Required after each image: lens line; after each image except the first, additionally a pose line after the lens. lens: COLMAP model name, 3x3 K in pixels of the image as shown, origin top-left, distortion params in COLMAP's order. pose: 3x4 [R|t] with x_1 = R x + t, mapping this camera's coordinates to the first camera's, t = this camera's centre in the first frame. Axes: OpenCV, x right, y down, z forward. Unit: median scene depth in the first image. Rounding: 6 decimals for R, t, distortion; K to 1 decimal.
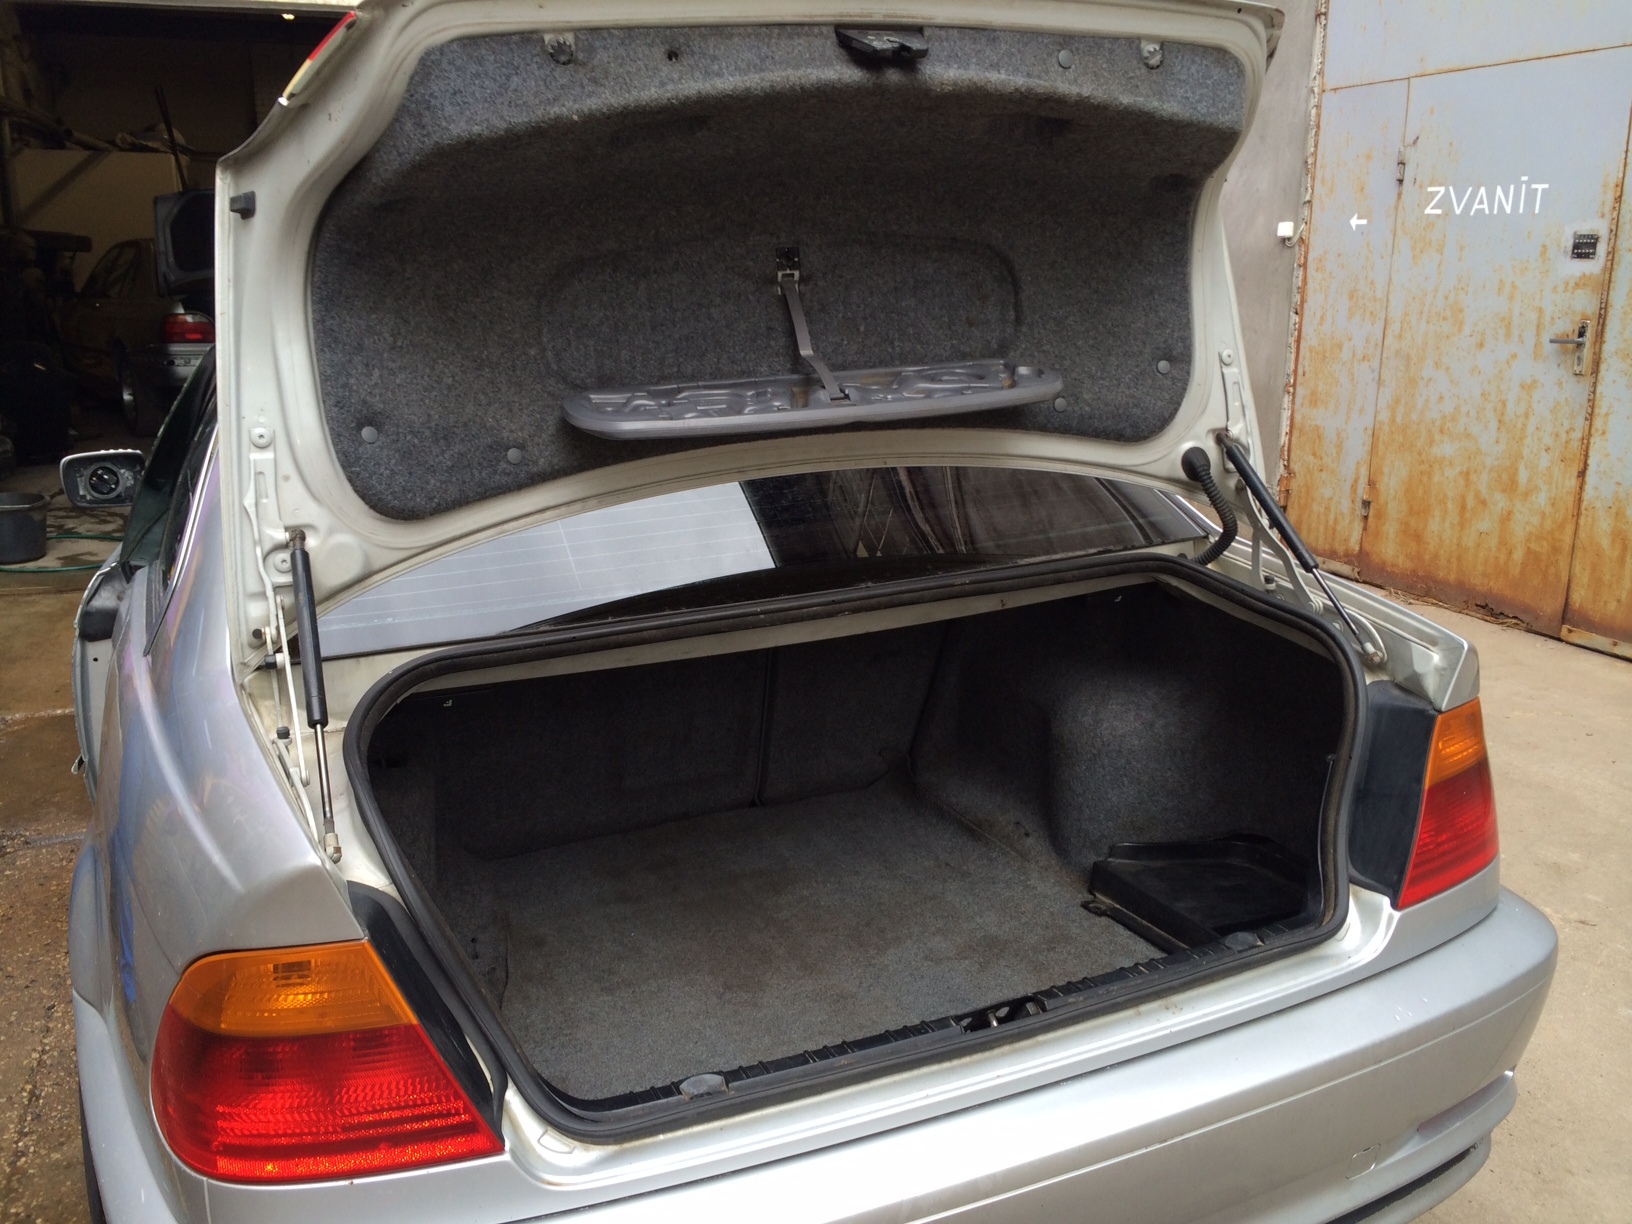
lens RADIAL K [[1398.2, 0, 816.1], [0, 1398.2, 608.8], [0, 0, 1]] dist [0.091309, -0.127148]
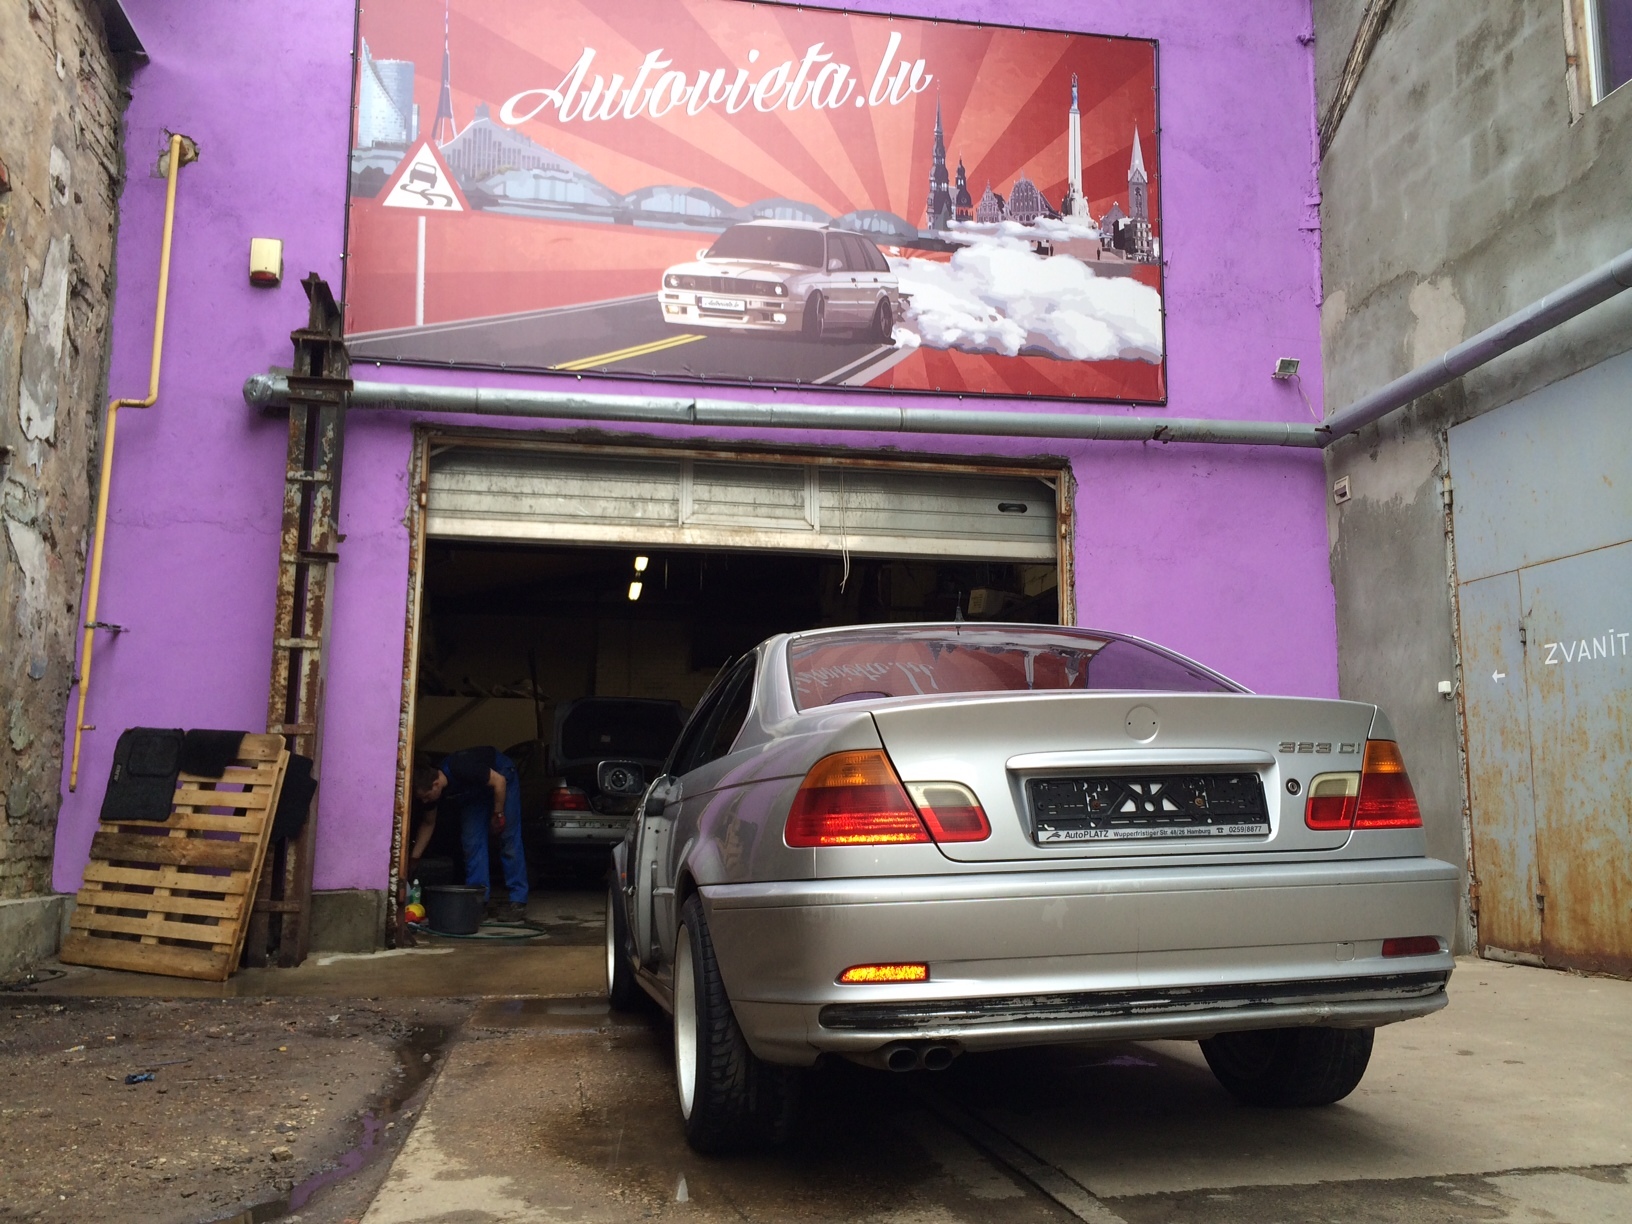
lens RADIAL K [[1398.2, 0, 804.2], [0, 1398.2, 608.3], [0, 0, 1]] dist [0.091309, -0.127148]
pose [[0.982790, -0.015968, -0.184036, 0.003248], [-0.056944, 0.921554, -0.384052, 0.194413], [0.175731, 0.387922, 0.904784, -0.286576]]
